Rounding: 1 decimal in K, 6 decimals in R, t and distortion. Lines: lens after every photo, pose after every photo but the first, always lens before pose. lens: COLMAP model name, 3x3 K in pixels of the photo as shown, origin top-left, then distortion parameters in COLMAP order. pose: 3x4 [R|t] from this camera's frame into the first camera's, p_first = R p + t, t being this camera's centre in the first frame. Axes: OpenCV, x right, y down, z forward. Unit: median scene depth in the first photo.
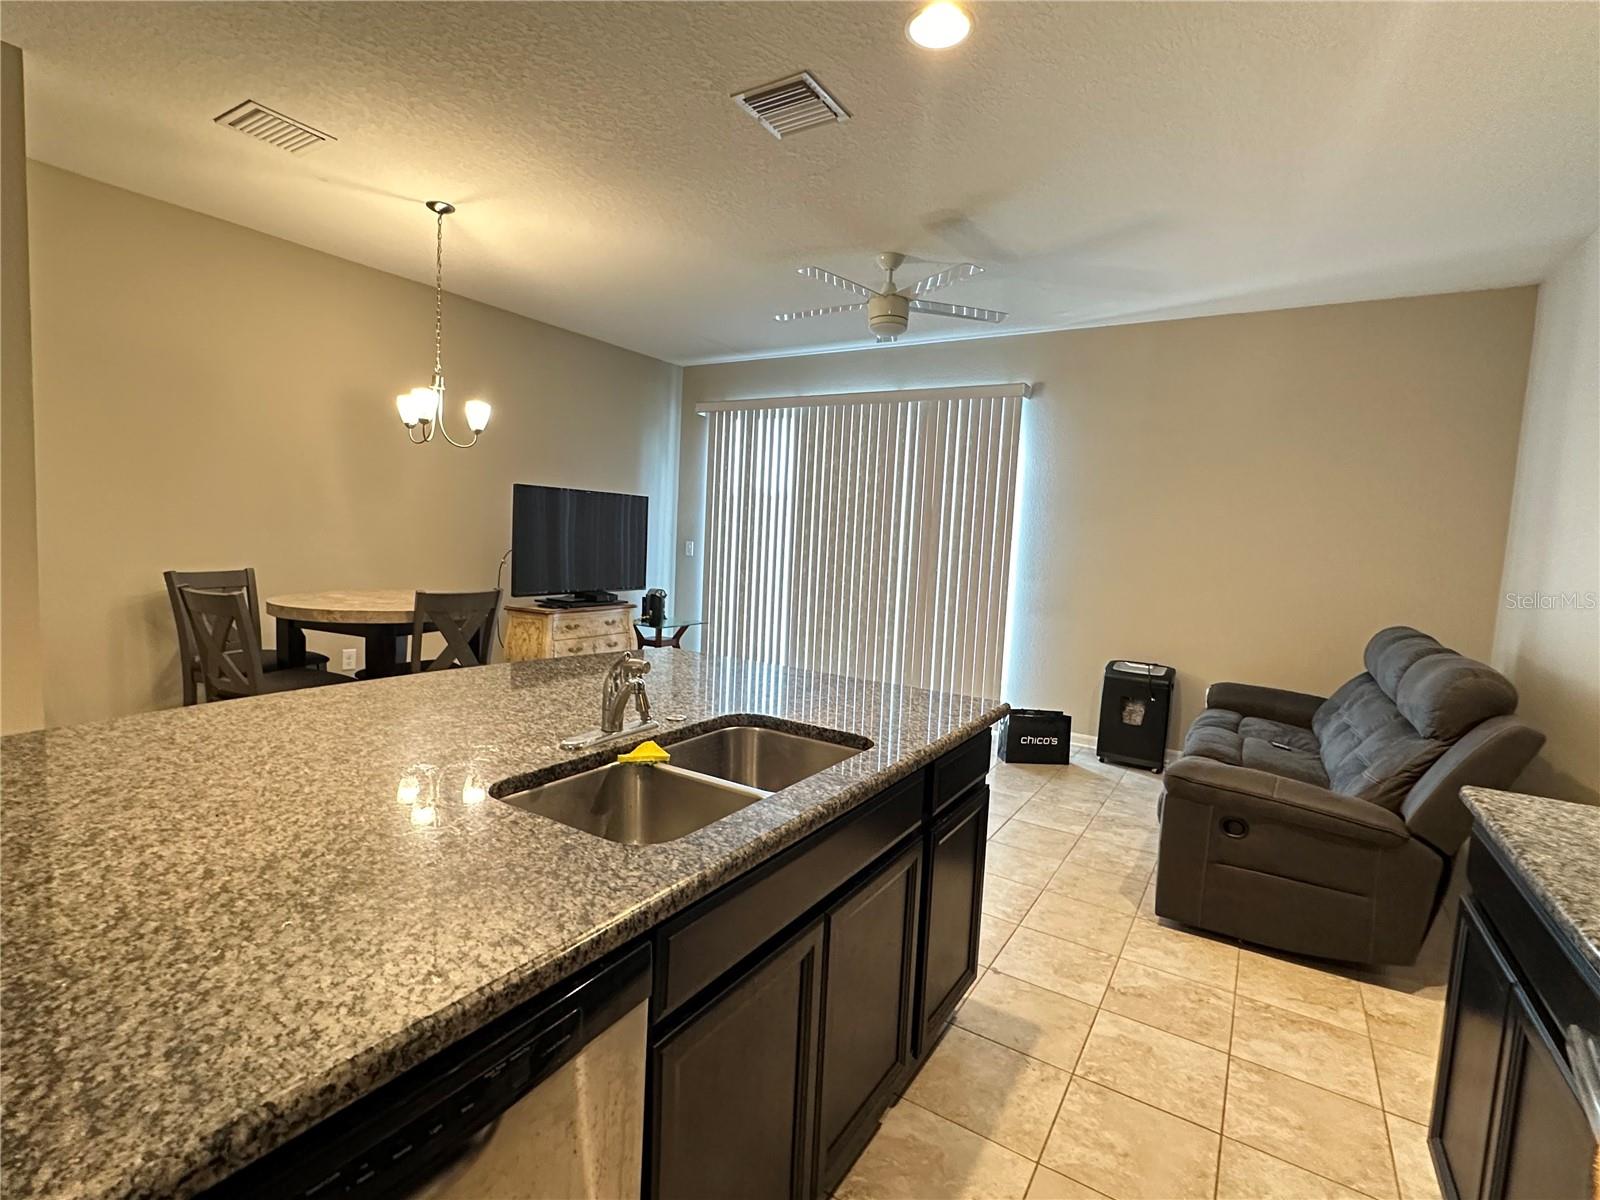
lens RADIAL K [[741.1, 0, 796.1], [0, 741.1, 605.3], [0, 0, 1]] dist [-0.020813, 0.000179]
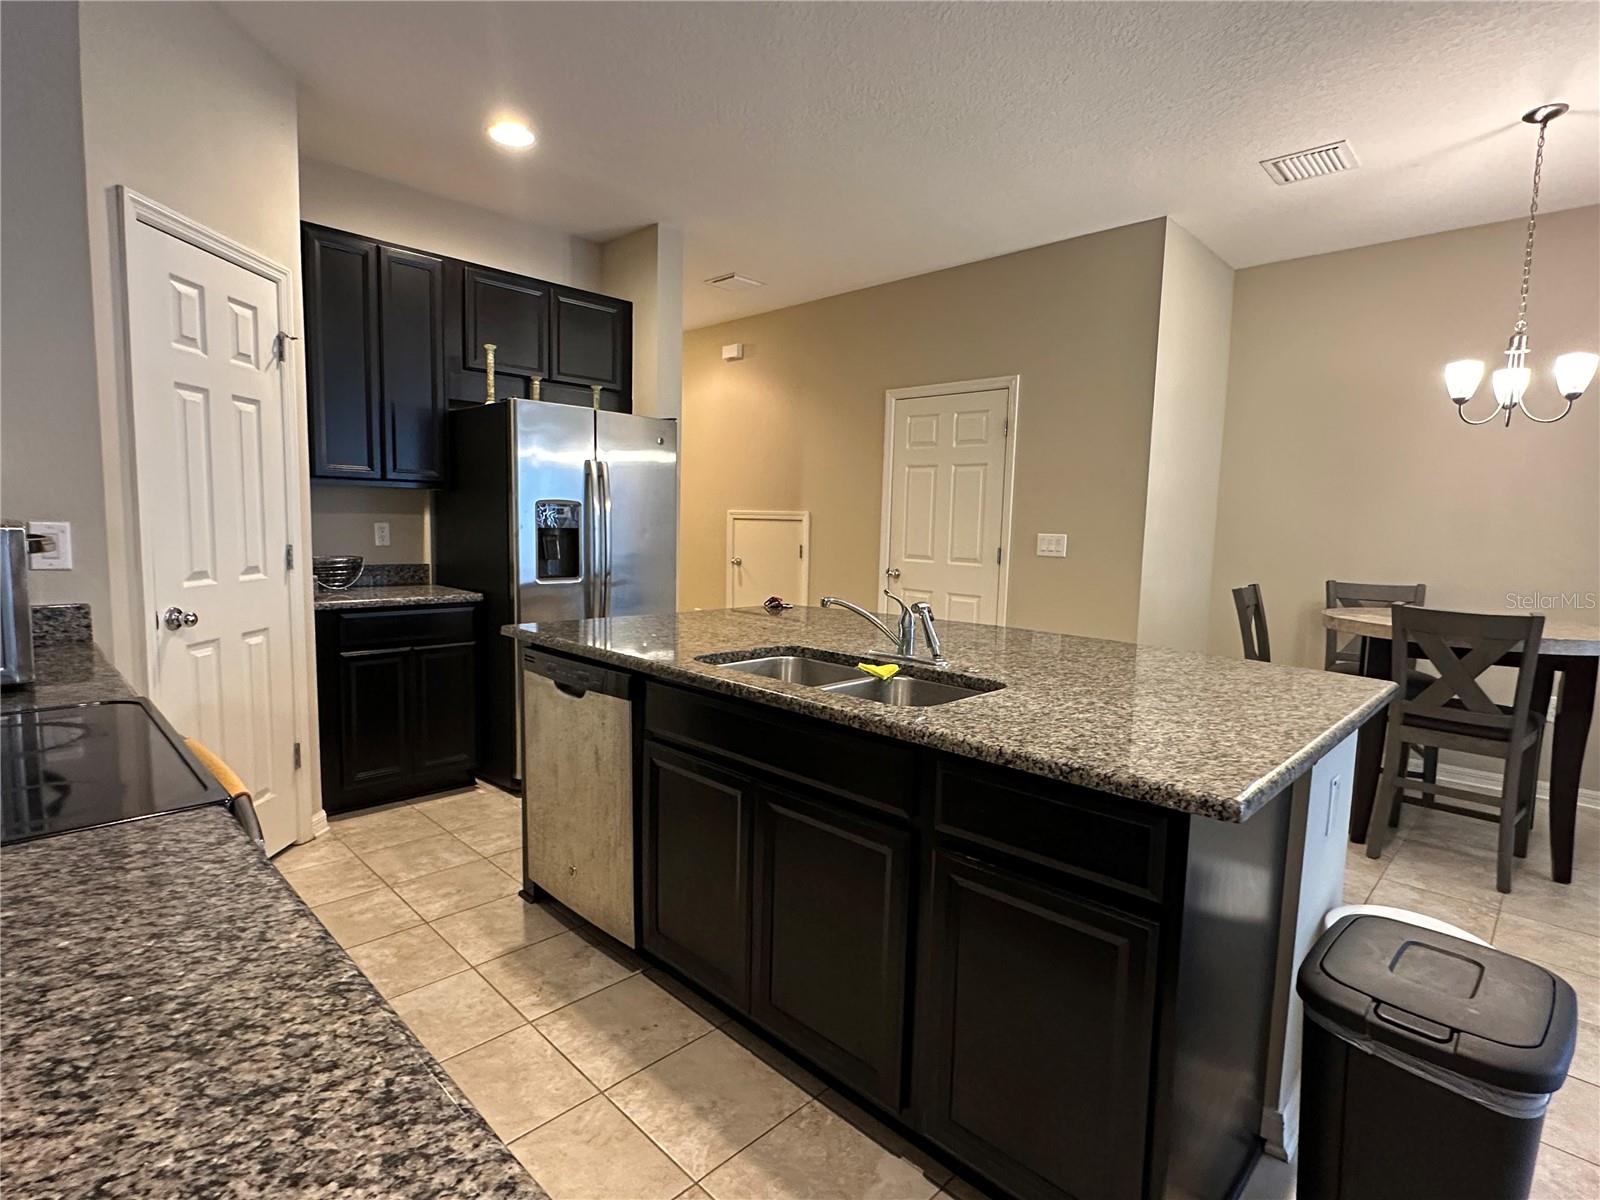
lens RADIAL K [[801.6, 0, 796.2], [0, 801.6, 599.4], [0, 0, 1]] dist [-0.003520, -0.000246]
pose [[-0.204210, 0.043382, -0.977965, 0.363744], [-0.128528, 0.989181, 0.070718, -0.000104], [0.970453, 0.140137, -0.196425, 0.340581]]
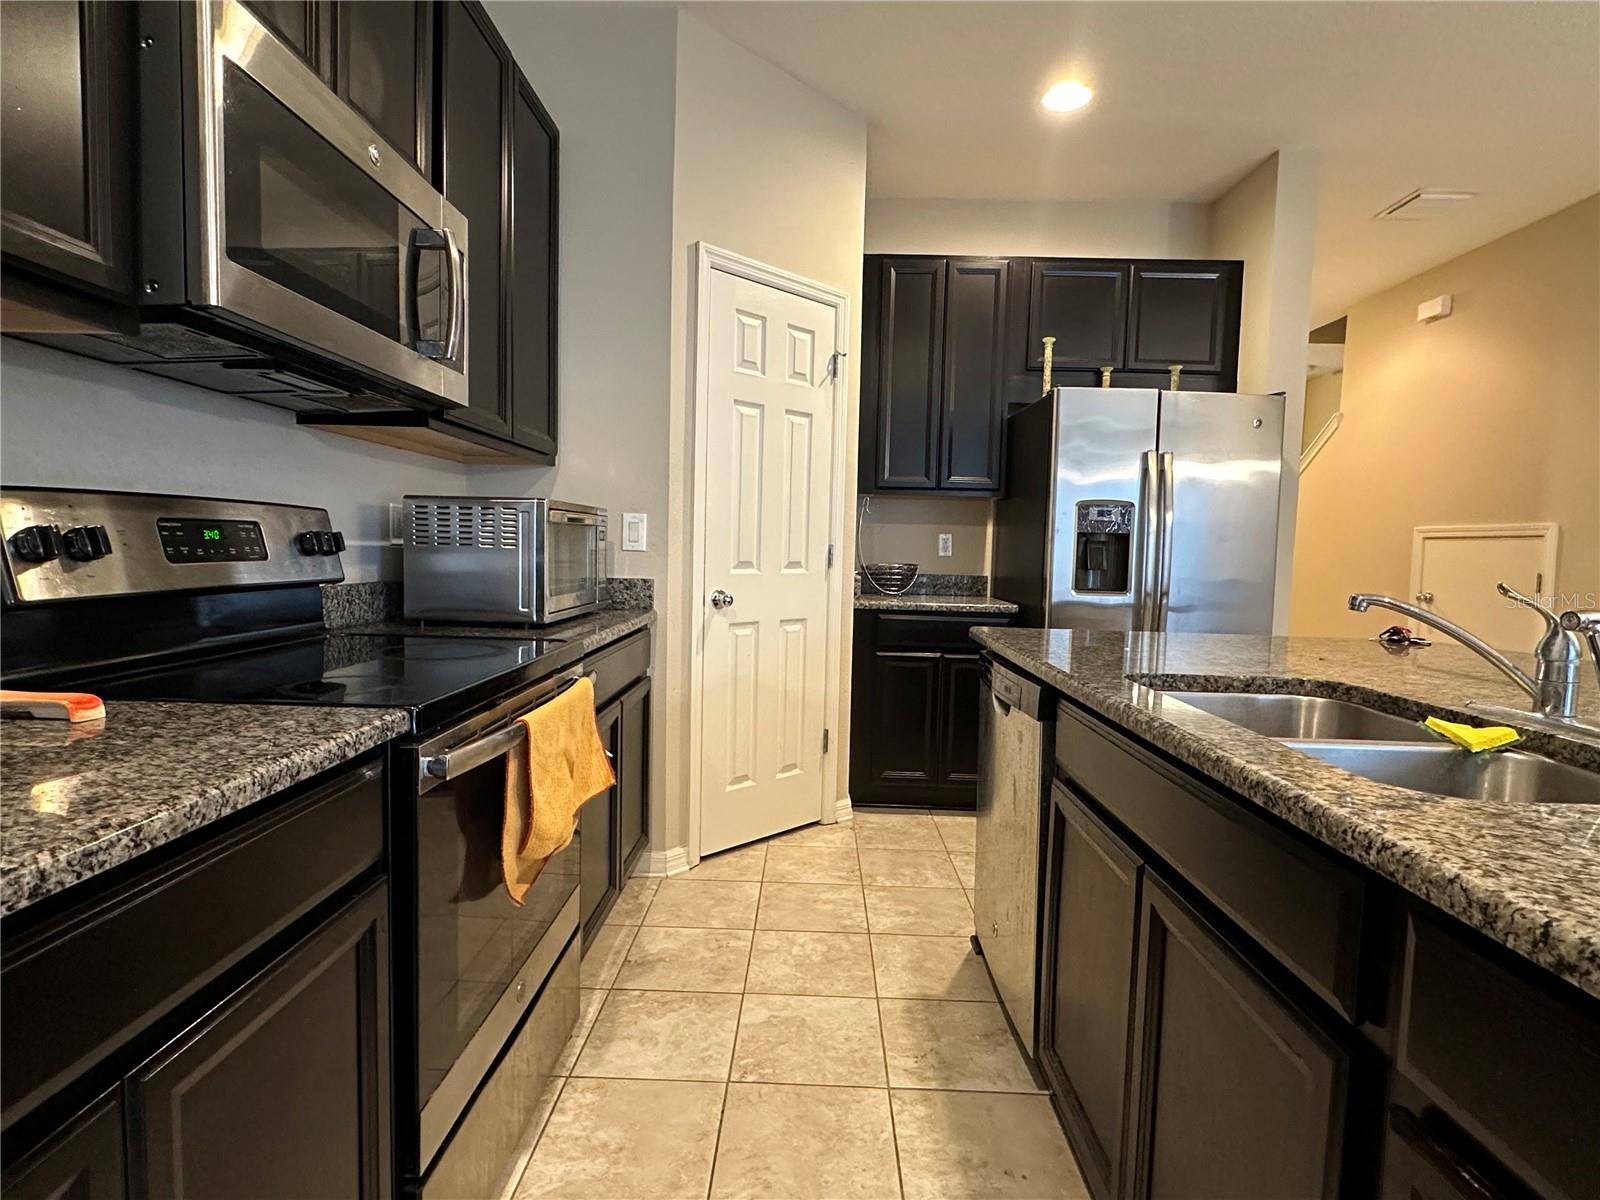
lens RADIAL K [[801.6, 0, 795.2], [0, 801.6, 600.3], [0, 0, 1]] dist [-0.003520, -0.000246]
pose [[-0.850714, -0.036143, -0.524385, 0.218793], [-0.116674, 0.985730, 0.121341, 0.019479], [0.512516, 0.164409, -0.842791, 0.391056]]
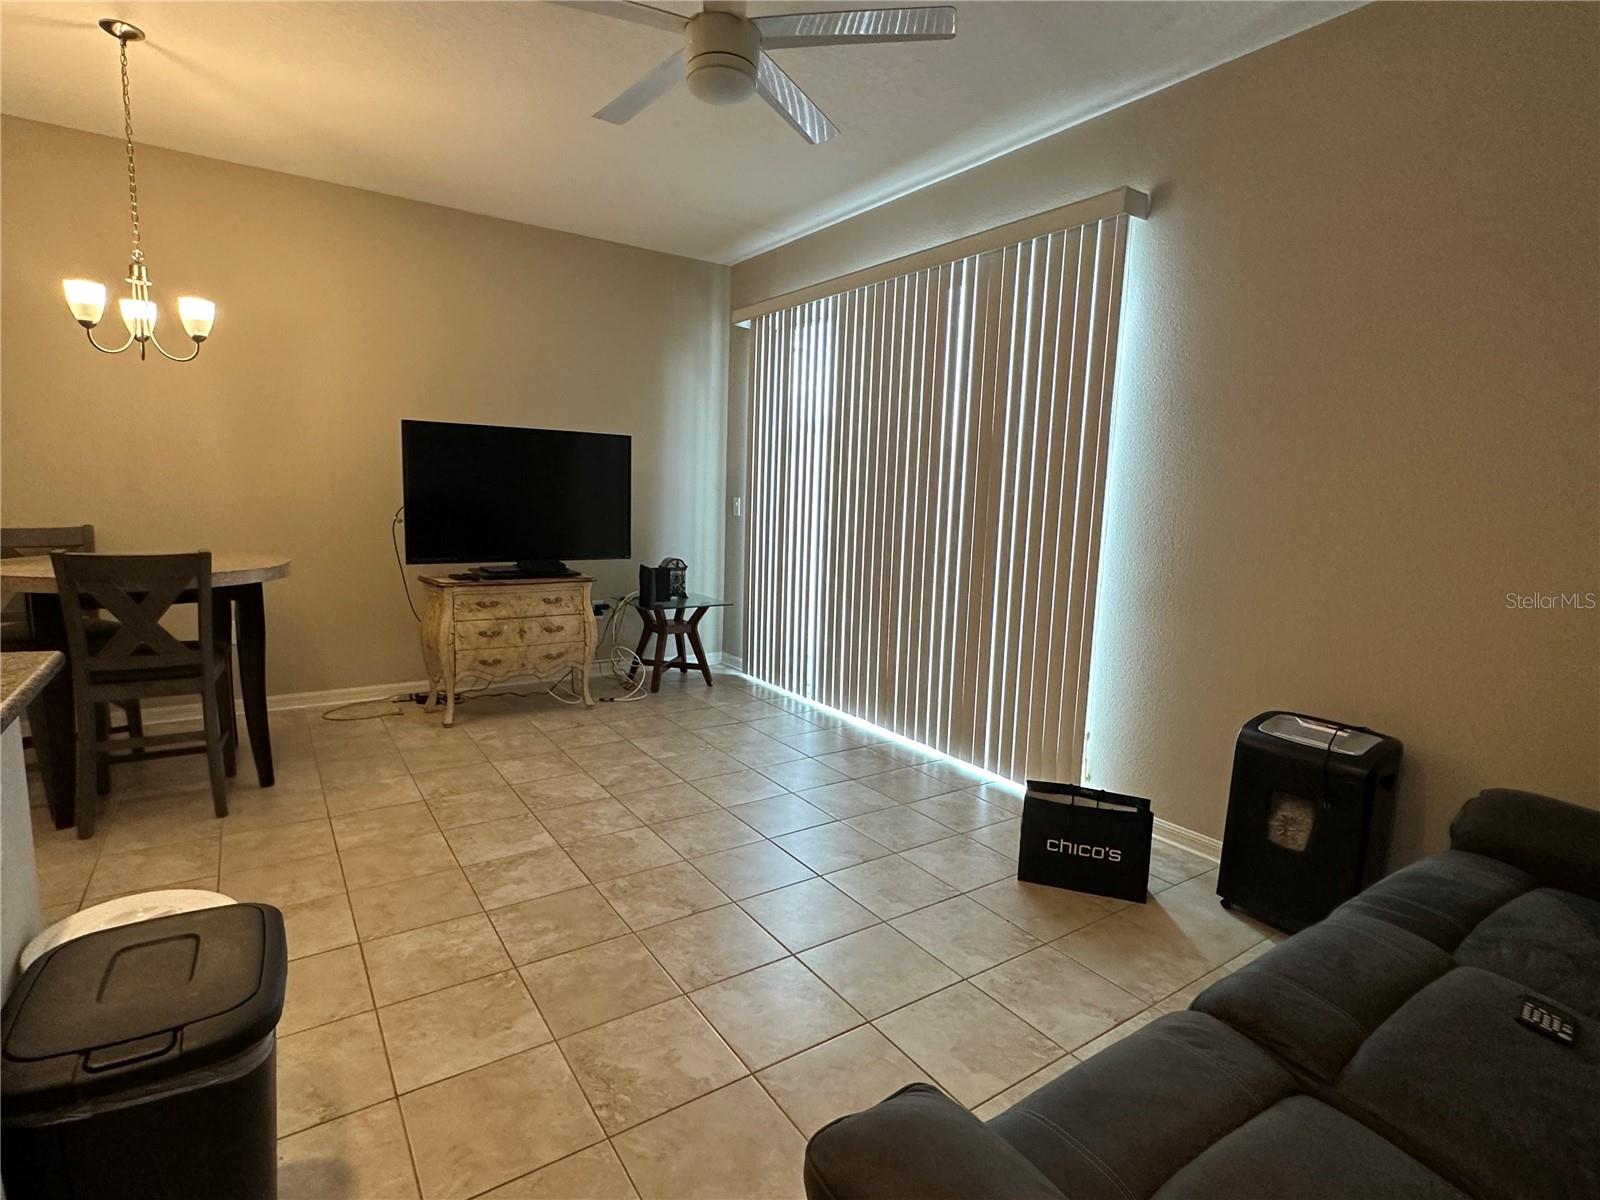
lens RADIAL K [[801.6, 0, 798.5], [0, 801.6, 601.0], [0, 0, 1]] dist [-0.003520, -0.000246]
pose [[0.921298, 0.035124, -0.387267, 0.335209], [-0.024723, 0.999188, 0.031808, -0.009307], [0.388070, -0.019730, 0.921419, 0.367673]]
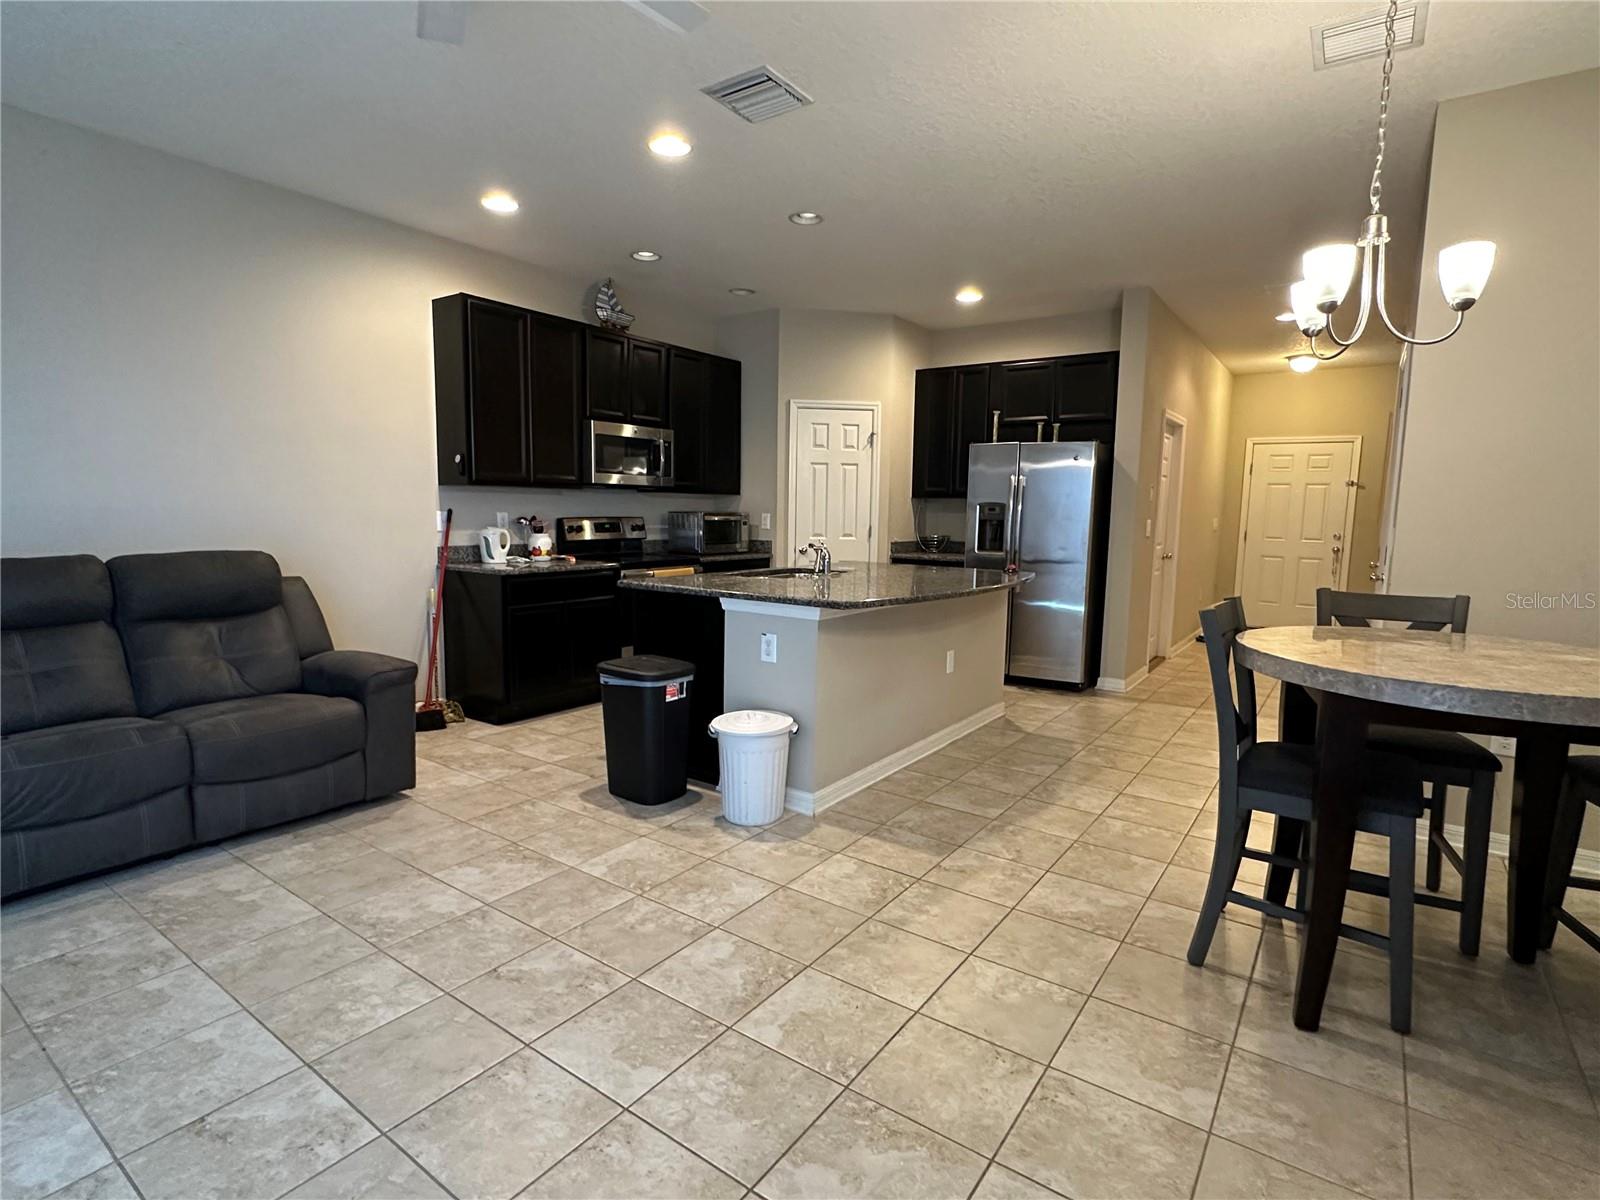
lens RADIAL K [[801.6, 0, 798.8], [0, 801.6, 595.4], [0, 0, 1]] dist [-0.003520, -0.000246]
pose [[-0.996694, -0.071145, 0.039225, -0.087942], [-0.061692, 0.976946, 0.204377, -0.102596], [-0.052861, 0.201282, -0.978106, 1.194036]]
